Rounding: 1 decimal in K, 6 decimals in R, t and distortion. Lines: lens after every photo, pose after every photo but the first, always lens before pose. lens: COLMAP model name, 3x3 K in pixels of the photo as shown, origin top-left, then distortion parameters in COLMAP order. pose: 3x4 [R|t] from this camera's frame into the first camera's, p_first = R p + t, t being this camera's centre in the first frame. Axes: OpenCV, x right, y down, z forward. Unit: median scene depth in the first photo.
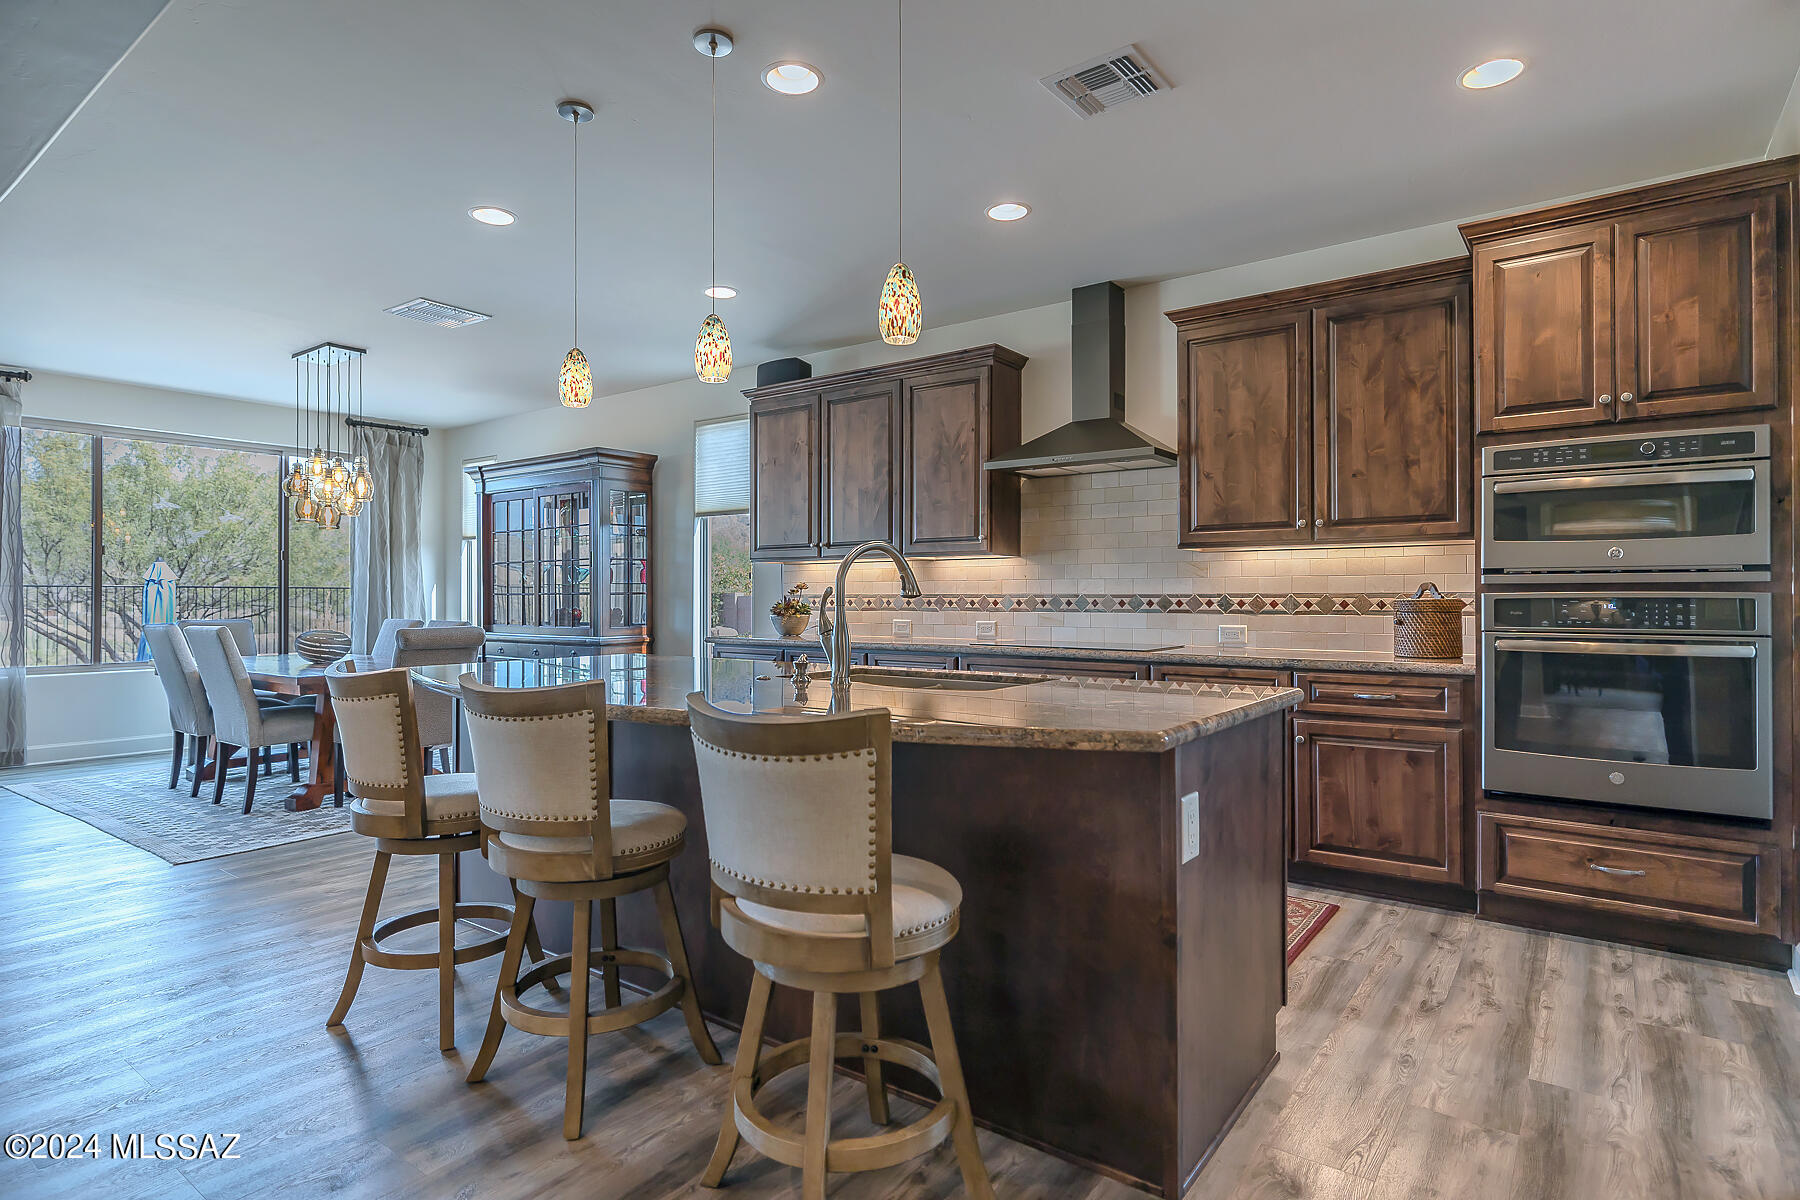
lens RADIAL K [[933.0, 0, 946.1], [0, 933.0, 591.5], [0, 0, 1]] dist [0.000009, -0.000536]
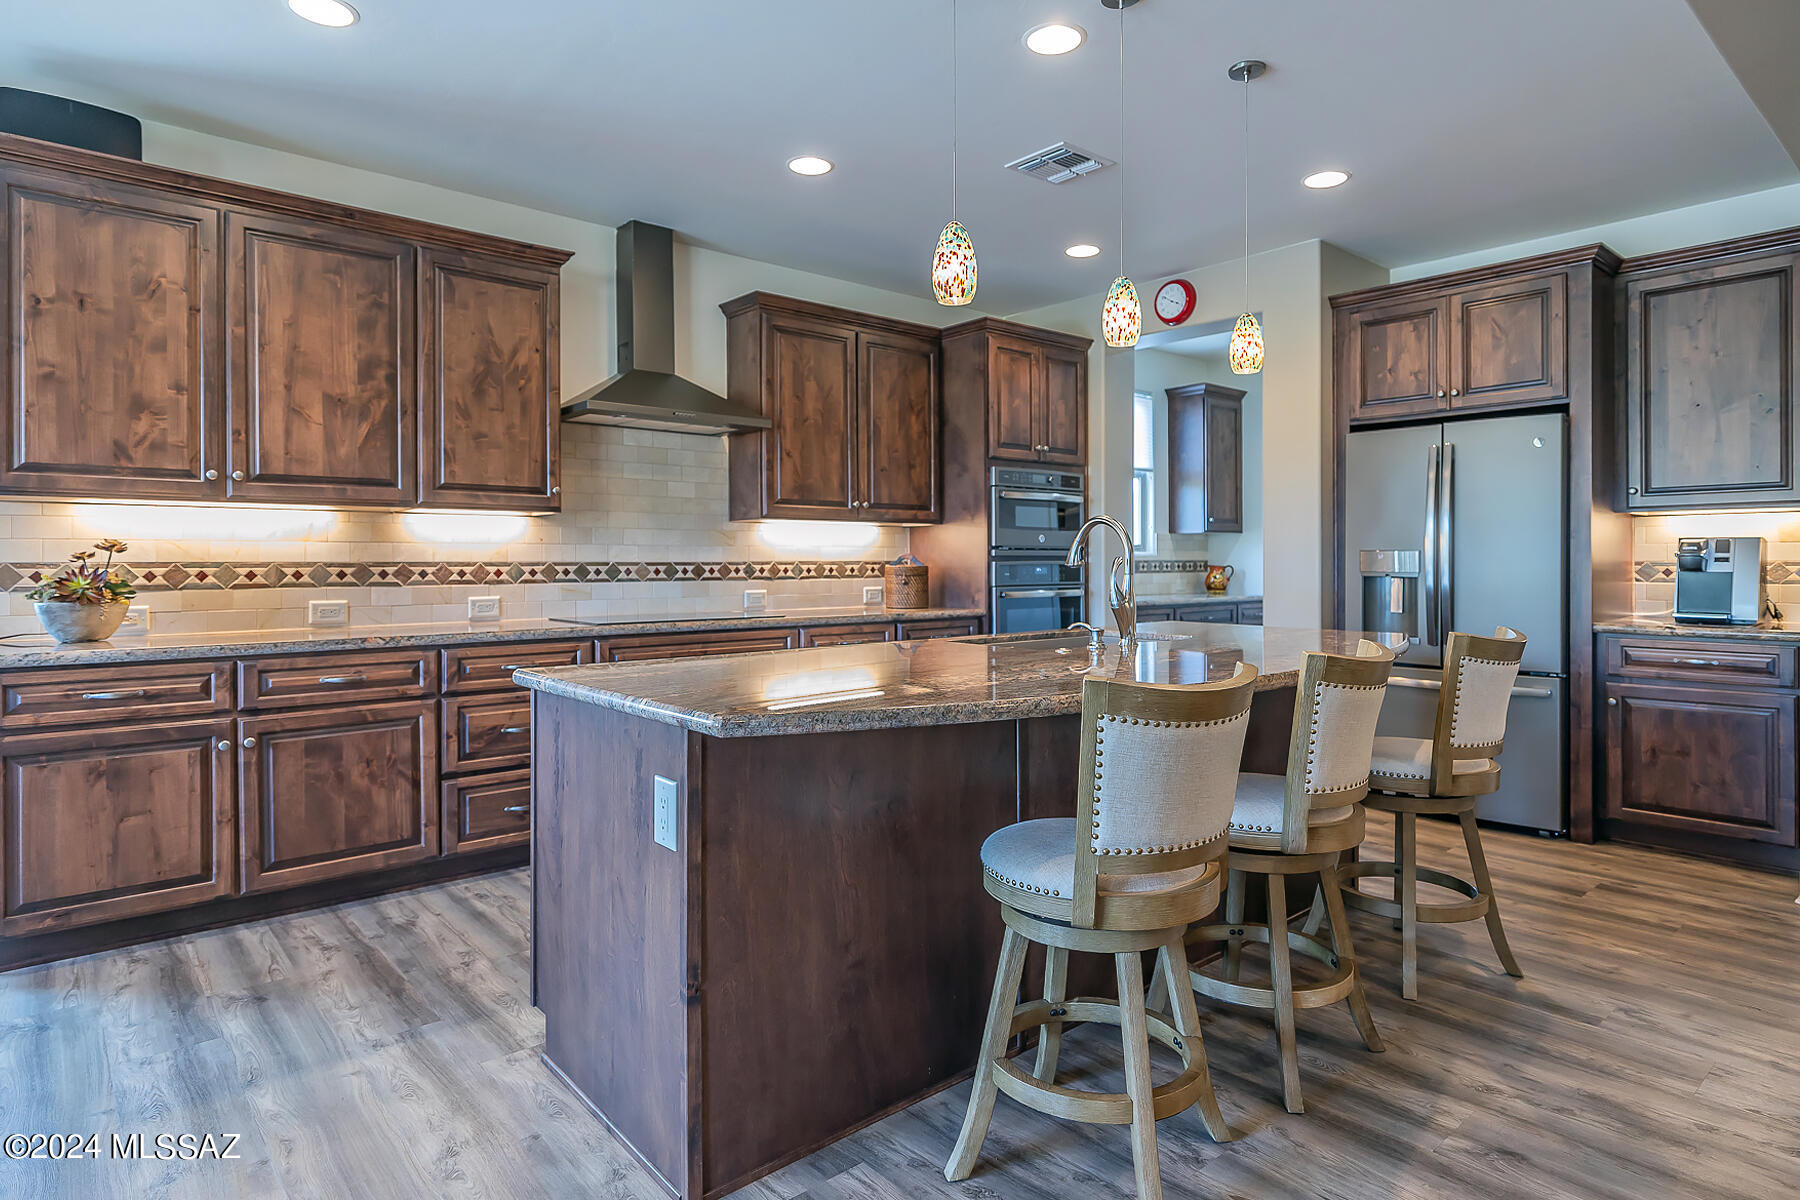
lens RADIAL K [[1021.5, 0, 913.2], [0, 1021.5, 570.4], [0, 0, 1]] dist [0.001158, -0.000397]
pose [[0.219593, -0.006298, 0.975571, -0.860426], [-0.002057, 0.999974, 0.006918, 0.004225], [-0.975589, -0.003526, 0.219574, 0.593401]]
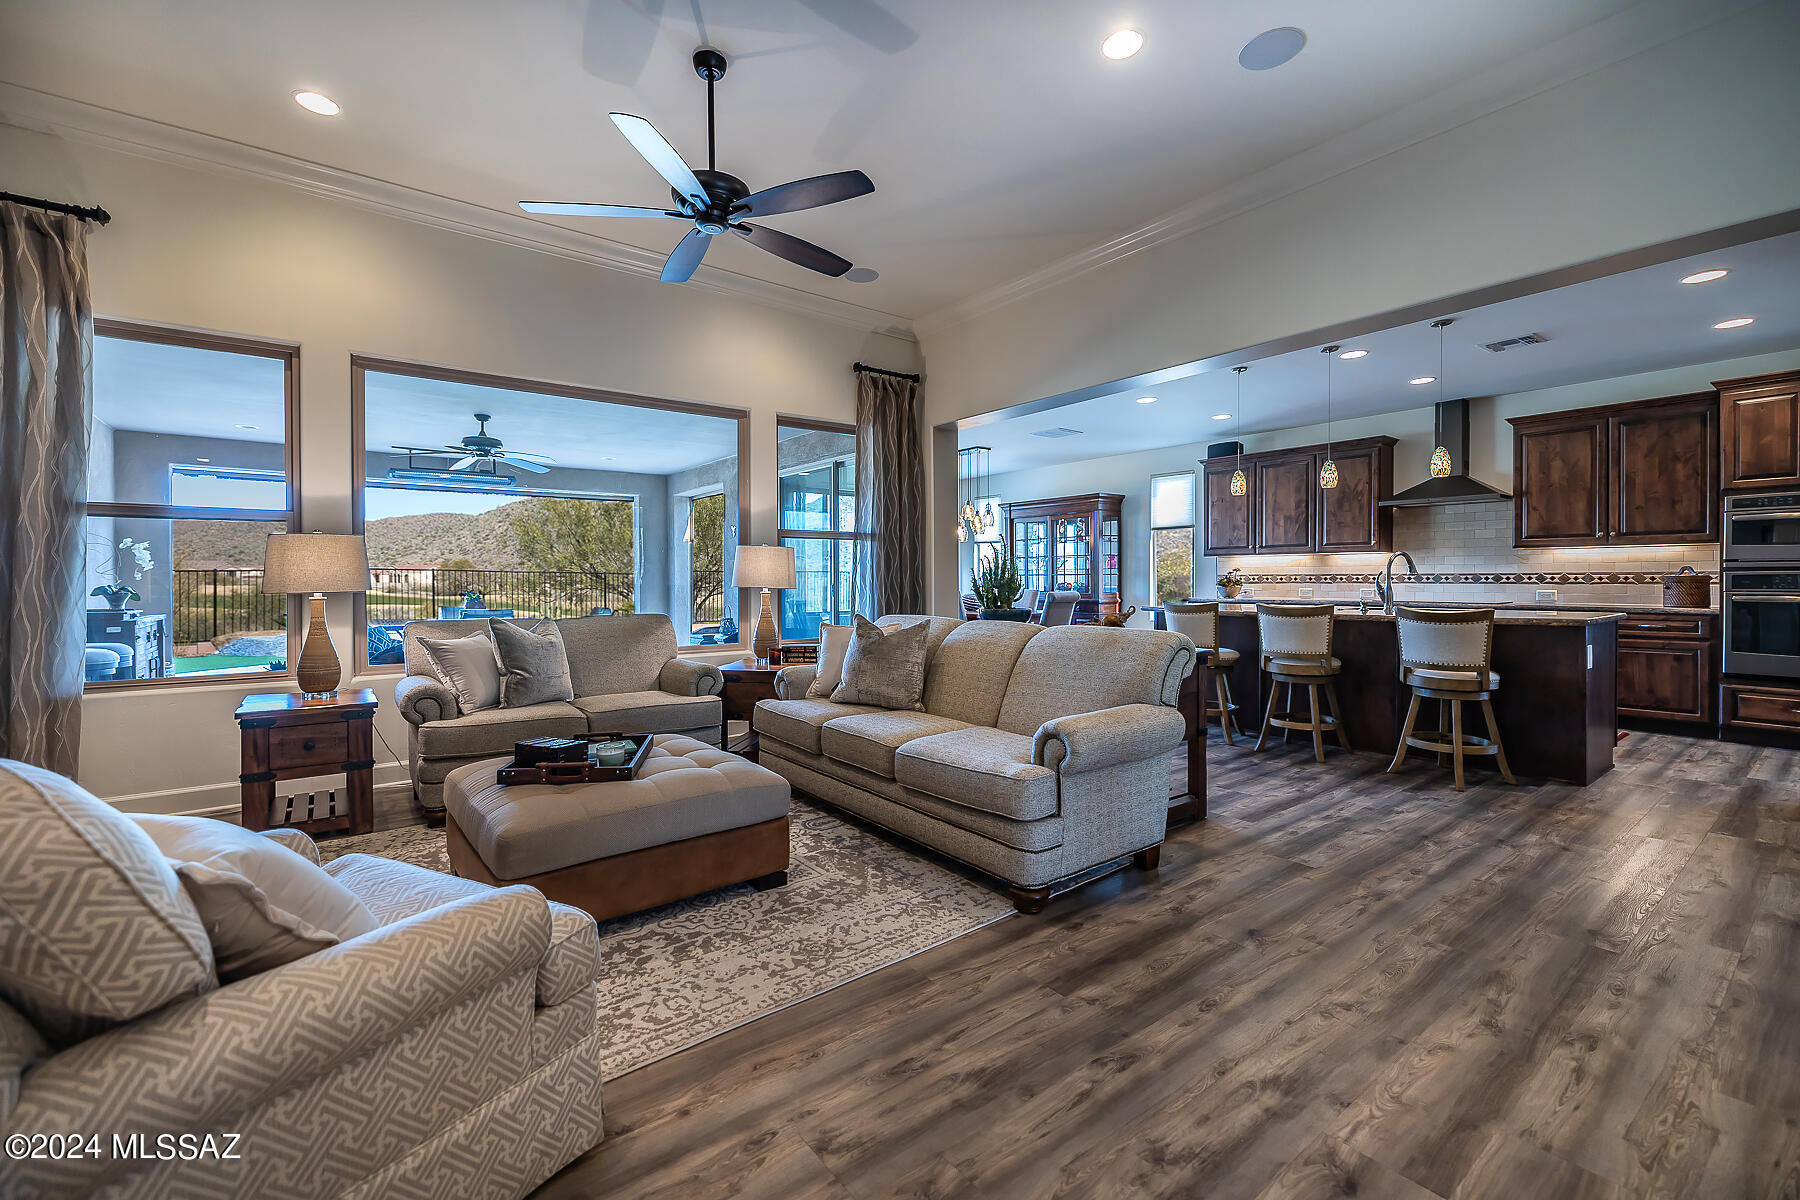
lens RADIAL K [[771.4, 0, 891.9], [0, 771.4, 584.3], [0, 0, 1]] dist [-0.004525, 0.000567]
pose [[0.953157, -0.001266, -0.302473, -0.465683], [0.006387, 0.999853, 0.015943, -0.007356], [0.302408, -0.017128, 0.953025, -0.822588]]
